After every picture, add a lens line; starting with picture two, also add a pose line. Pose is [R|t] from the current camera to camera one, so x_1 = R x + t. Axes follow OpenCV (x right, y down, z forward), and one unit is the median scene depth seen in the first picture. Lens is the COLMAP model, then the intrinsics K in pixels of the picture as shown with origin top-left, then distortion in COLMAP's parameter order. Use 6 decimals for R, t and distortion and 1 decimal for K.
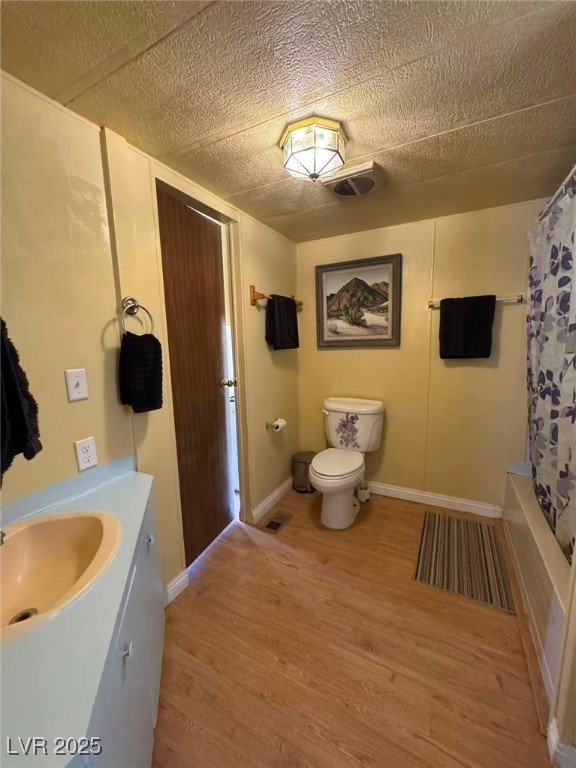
lens RADIAL K [[306.5, 0, 288.0], [0, 306.5, 384.0], [0, 0, 1]] dist [0.000266, 0.000088]
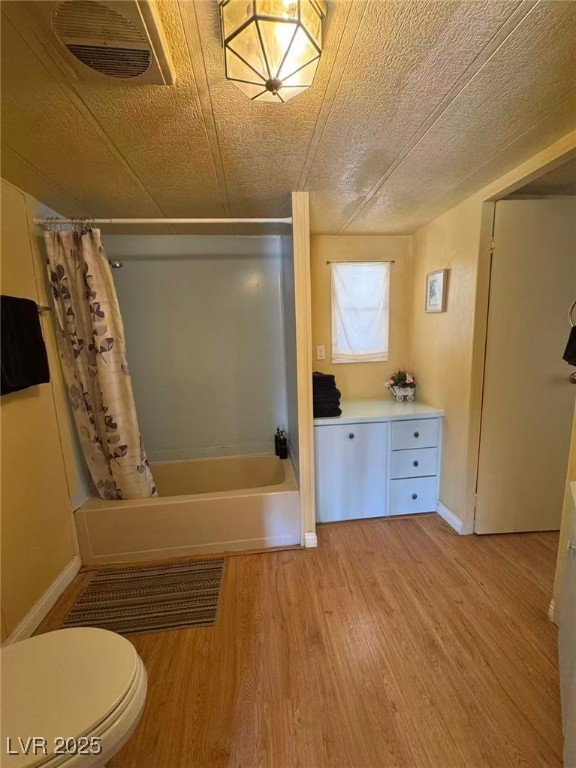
lens RADIAL K [[306.5, 0, 288.0], [0, 306.5, 384.0], [0, 0, 1]] dist [0.000266, 0.000088]
pose [[-0.564243, -0.082949, 0.821431, -0.460512], [0.168128, 0.962547, 0.212687, -0.214436], [-0.808308, 0.258113, -0.529165, 1.373929]]
